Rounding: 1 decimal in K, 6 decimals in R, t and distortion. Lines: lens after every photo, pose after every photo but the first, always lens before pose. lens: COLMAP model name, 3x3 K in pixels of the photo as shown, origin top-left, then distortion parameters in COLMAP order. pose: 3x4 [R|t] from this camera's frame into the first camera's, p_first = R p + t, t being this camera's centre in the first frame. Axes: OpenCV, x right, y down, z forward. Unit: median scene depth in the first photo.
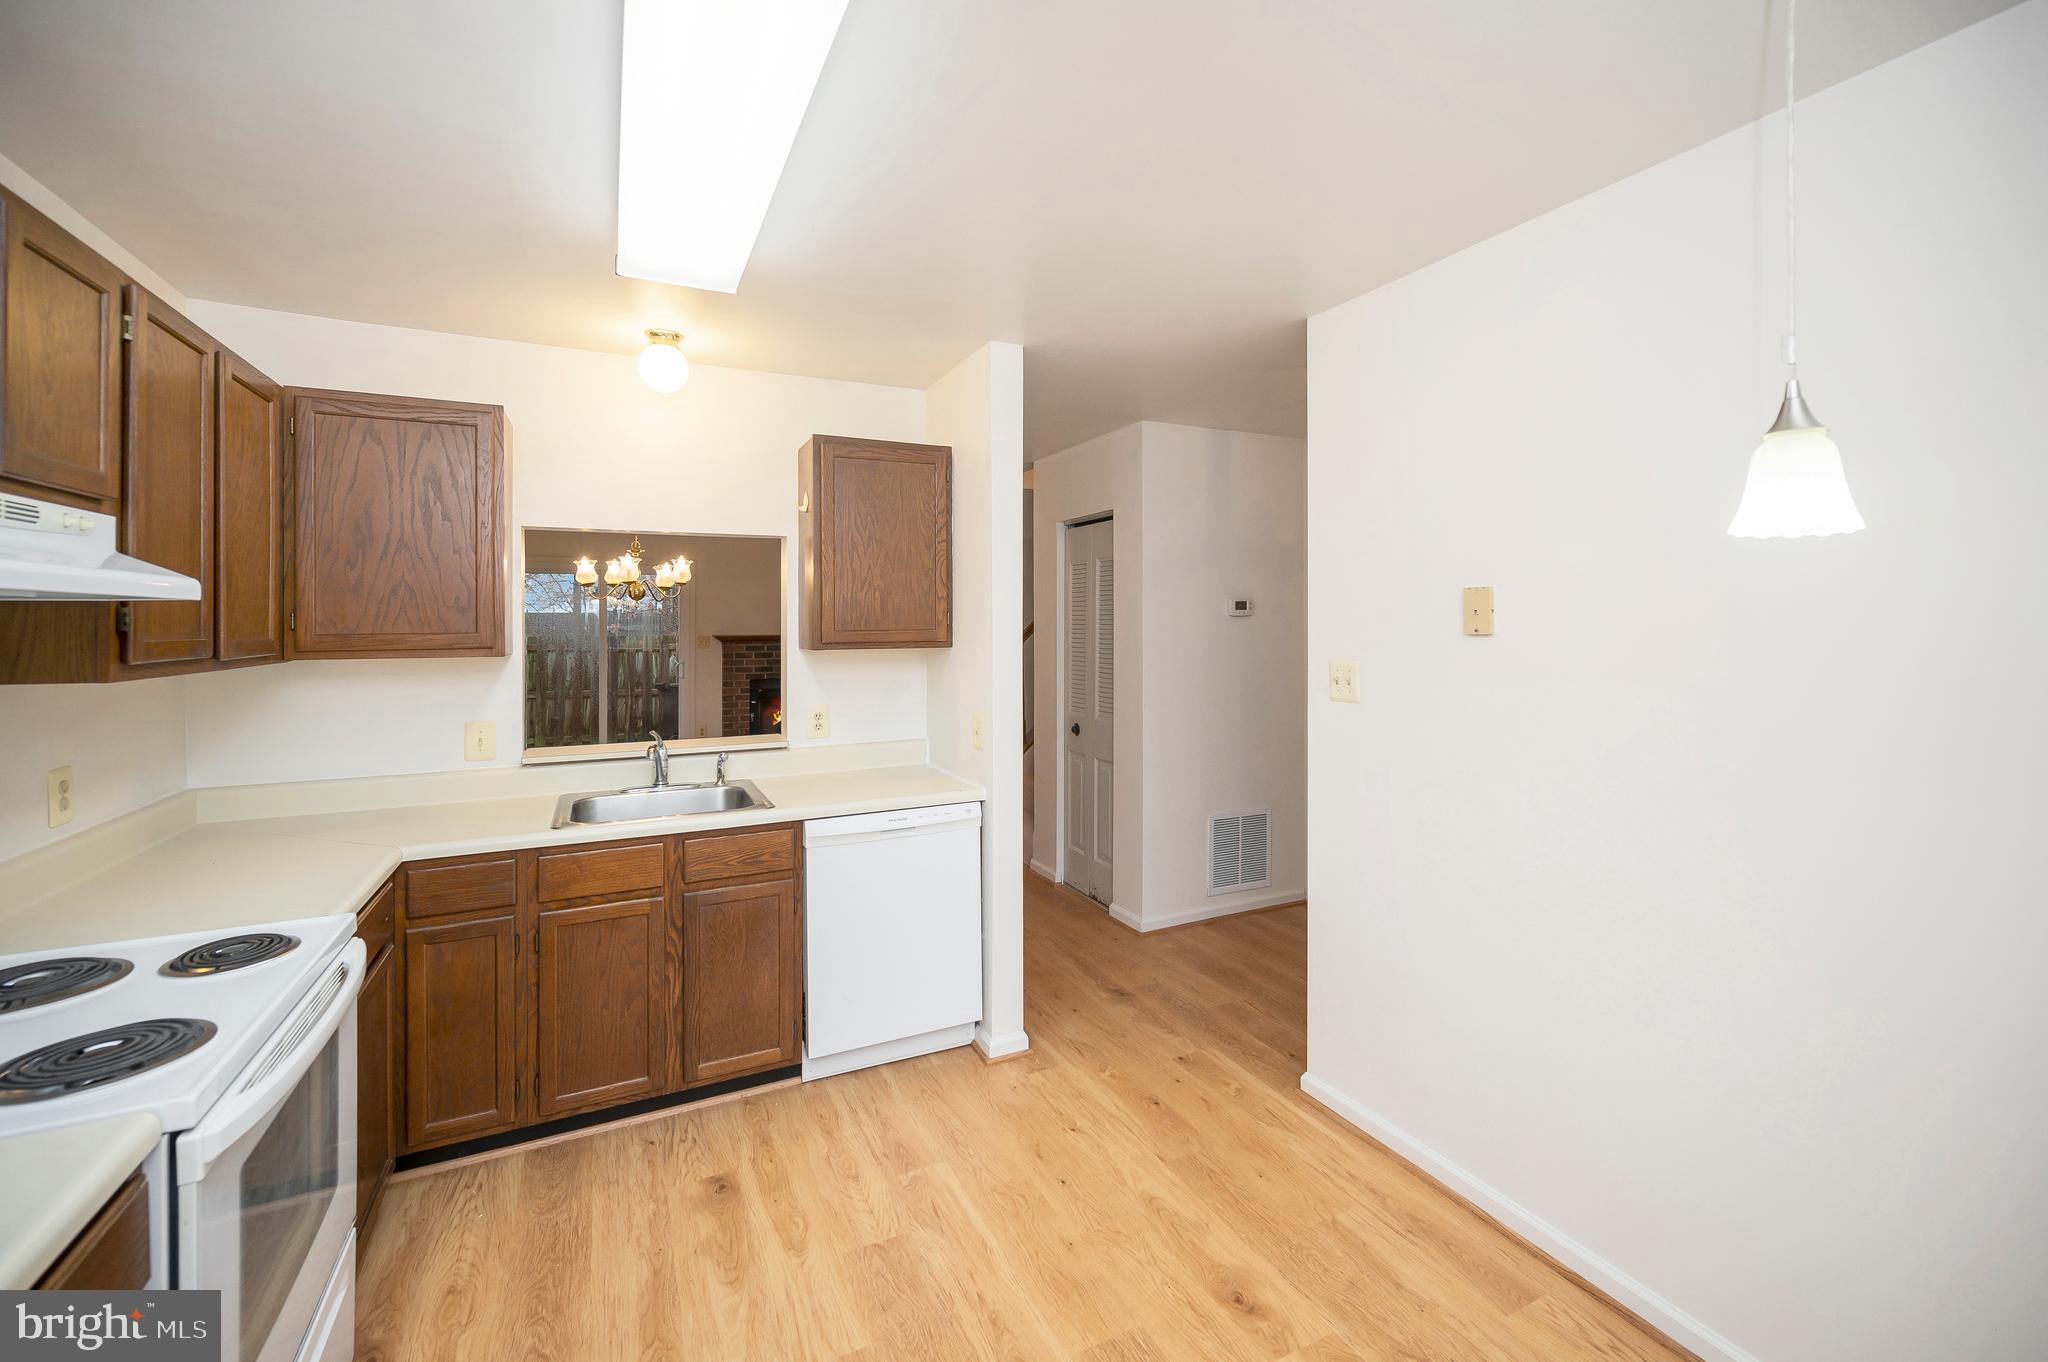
lens RADIAL K [[850.3, 0, 1069.5], [0, 850.3, 604.8], [0, 0, 1]] dist [0.004475, -0.001929]
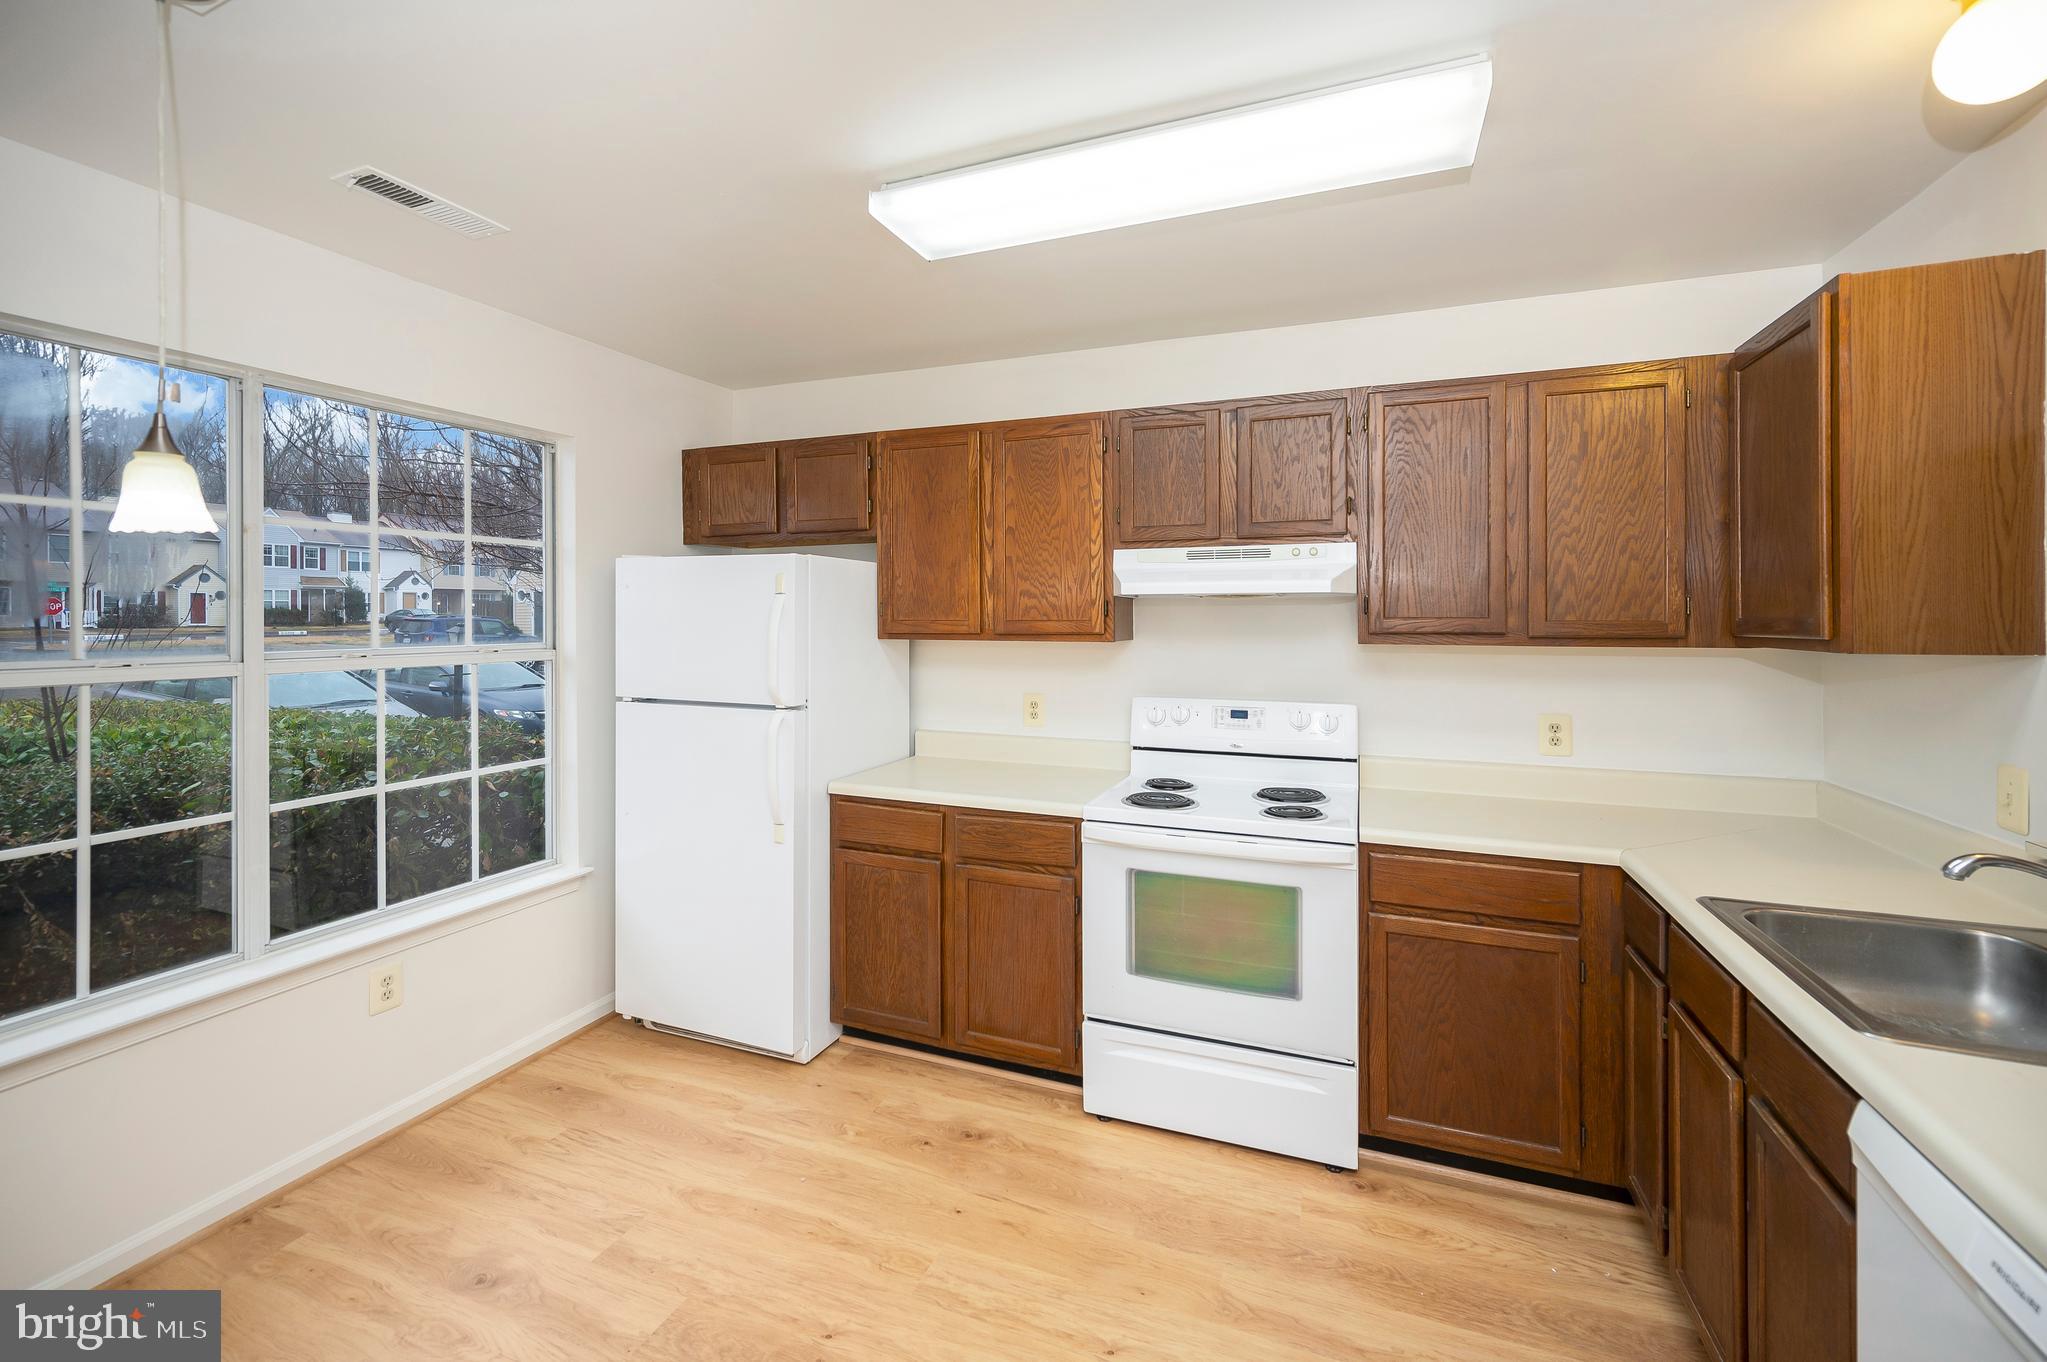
lens RADIAL K [[849.9, 0, 1016.2], [0, 849.9, 628.2], [0, 0, 1]] dist [0.004475, -0.001929]
pose [[-0.771152, 0.006707, -0.636616, 0.209603], [0.012615, 0.999909, -0.004746, 0.030049], [0.636526, -0.011690, -0.771166, 0.922126]]
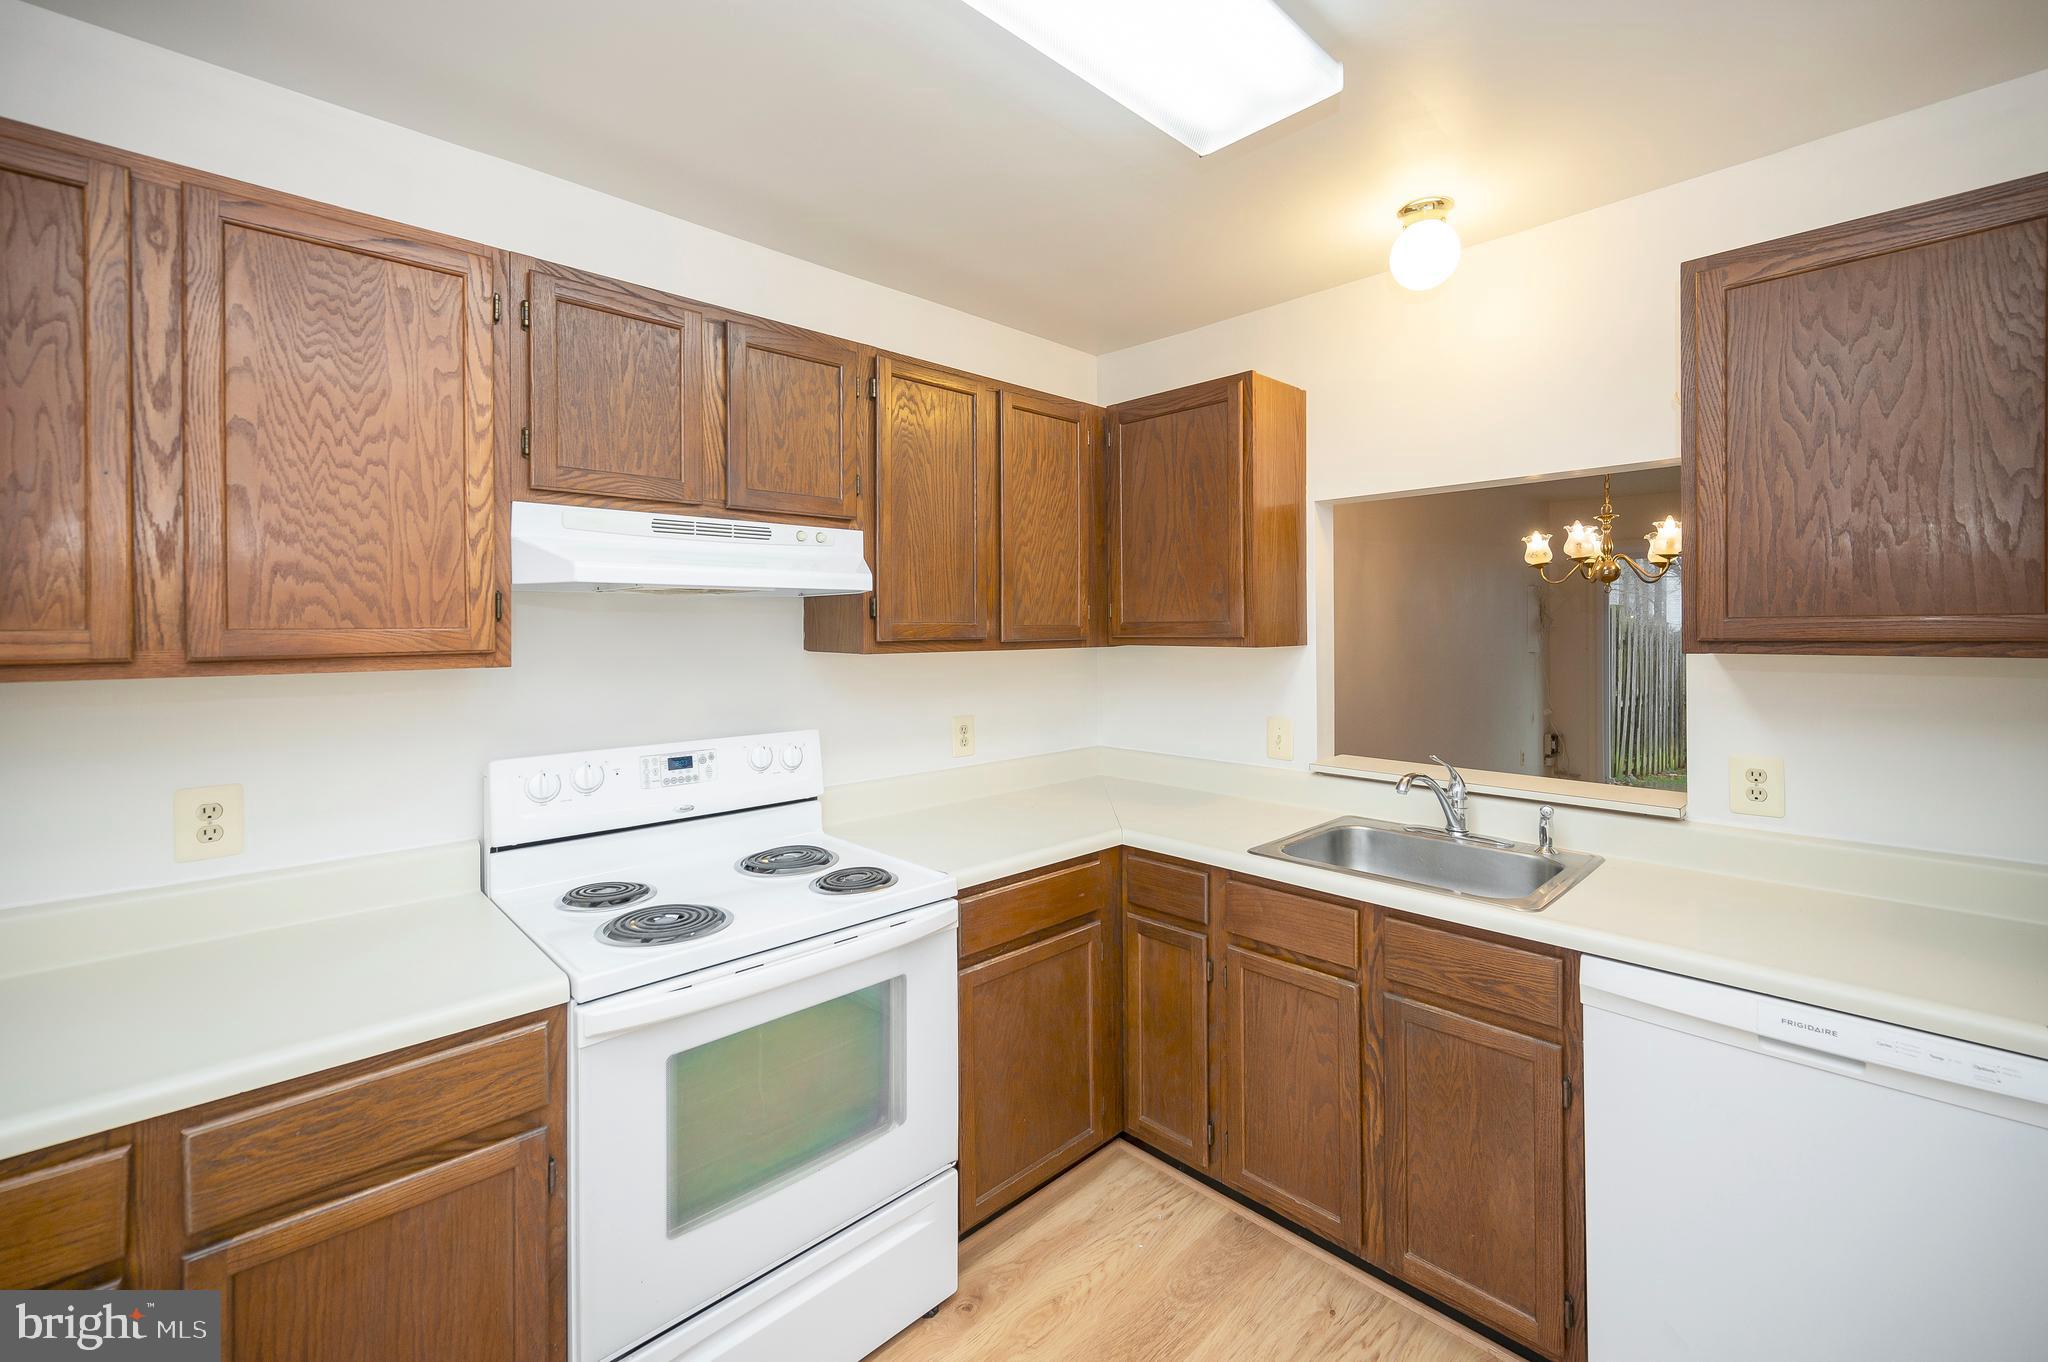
lens RADIAL K [[850.3, 0, 1031.4], [0, 850.3, 625.9], [0, 0, 1]] dist [0.004475, -0.001929]
pose [[0.266812, -0.000584, -0.963748, 0.120107], [0.023890, 0.999697, 0.006008, 0.021990], [0.963452, -0.024627, 0.266745, 0.448355]]
